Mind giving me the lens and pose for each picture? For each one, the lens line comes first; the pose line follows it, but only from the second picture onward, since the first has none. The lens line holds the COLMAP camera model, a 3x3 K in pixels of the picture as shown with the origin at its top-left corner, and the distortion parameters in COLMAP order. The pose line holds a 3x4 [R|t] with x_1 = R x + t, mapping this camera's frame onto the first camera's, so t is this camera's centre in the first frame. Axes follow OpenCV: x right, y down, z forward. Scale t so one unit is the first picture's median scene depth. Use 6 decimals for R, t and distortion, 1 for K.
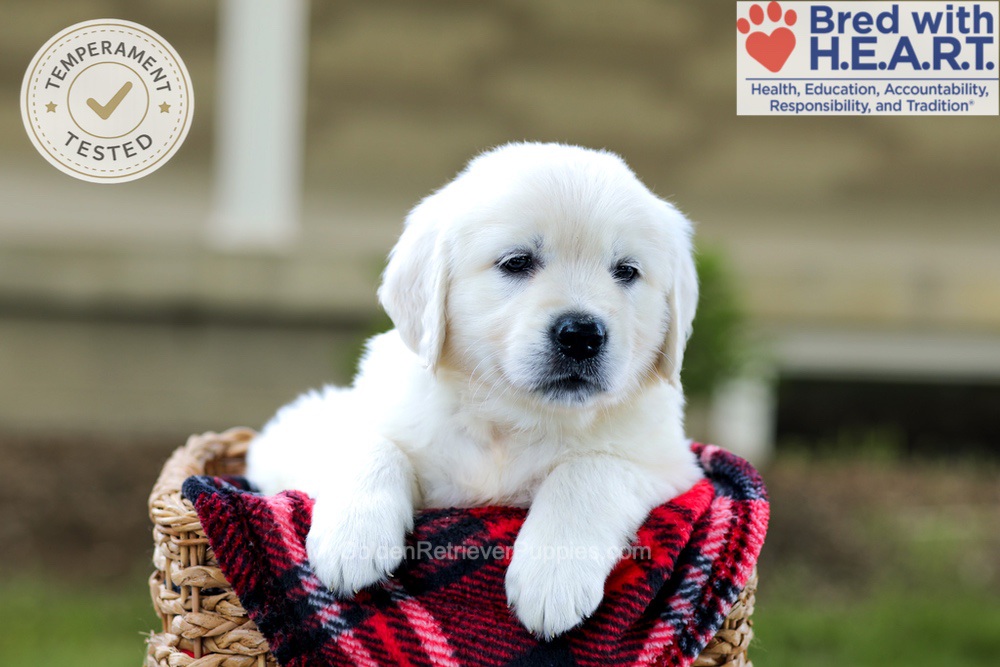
lens RADIAL K [[3033.2, 0, 504.6], [0, 3033.2, 326.7], [0, 0, 1]] dist [0.195968, 0.000000]
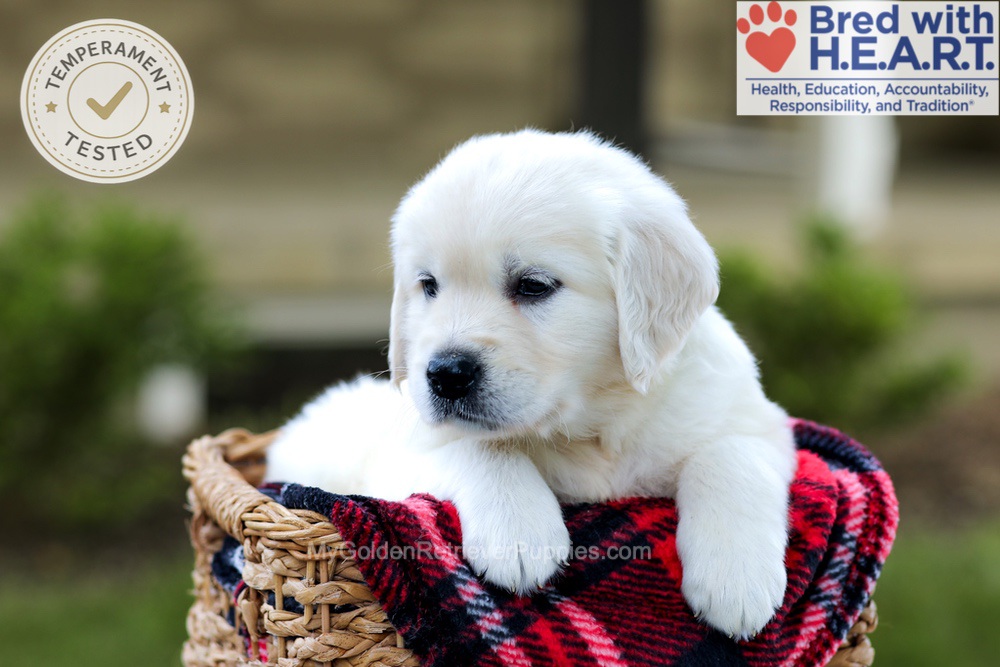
lens RADIAL K [[3033.2, 0, 505.3], [0, 3033.2, 322.2], [0, 0, 1]] dist [0.195968, 0.000000]
pose [[0.961649, -0.050406, 0.269612, -0.294102], [0.047482, 0.998721, 0.017362, -0.012592], [-0.270143, -0.003894, 0.962812, 0.107536]]
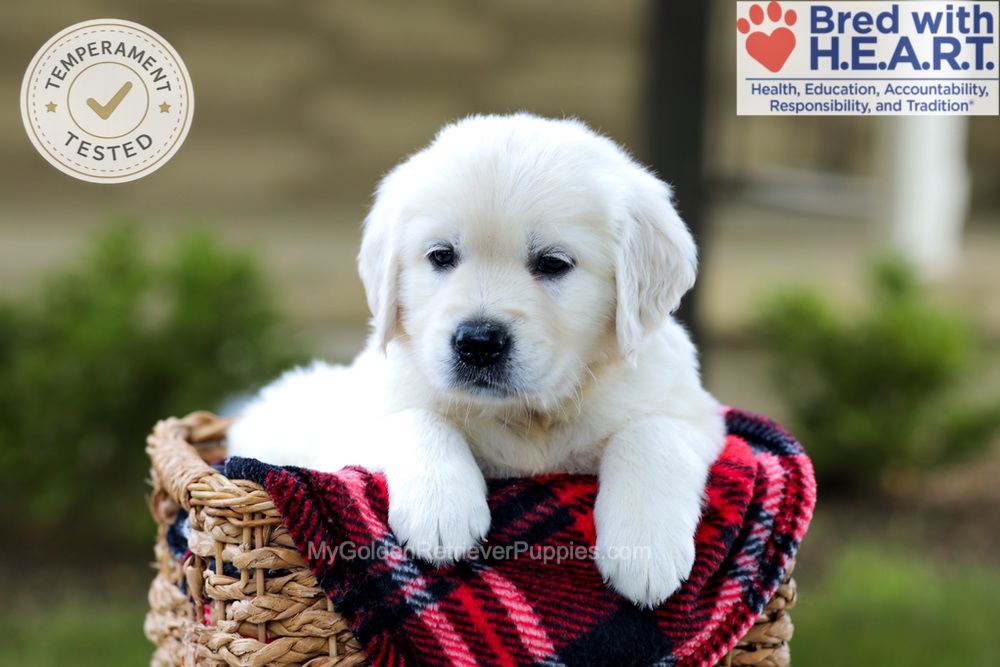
lens RADIAL K [[3033.2, 0, 490.8], [0, 3033.2, 306.1], [0, 0, 1]] dist [0.195968, 0.000000]
pose [[0.973357, -0.033057, 0.226900, -0.248675], [0.035466, 0.999349, -0.006549, 0.011053], [-0.226536, 0.014422, 0.973896, 0.043161]]
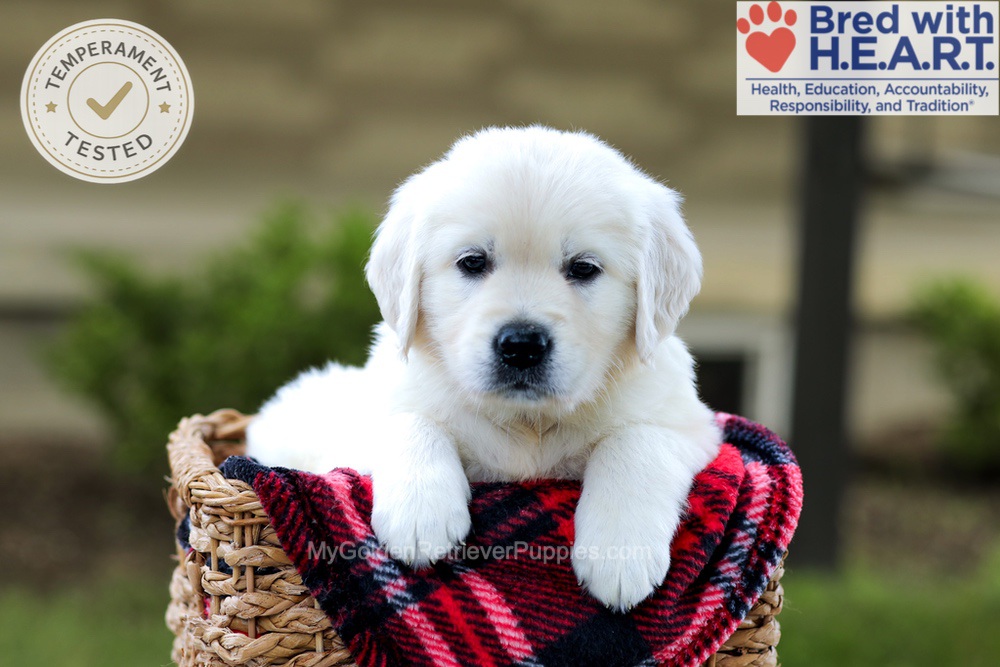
lens RADIAL K [[3033.2, 0, 507.5], [0, 3033.2, 301.4], [0, 0, 1]] dist [0.195968, 0.000000]
pose [[0.988115, -0.019981, 0.152415, -0.170002], [0.020352, 0.999793, -0.000873, 0.001056], [-0.152366, 0.003965, 0.988316, 0.000412]]
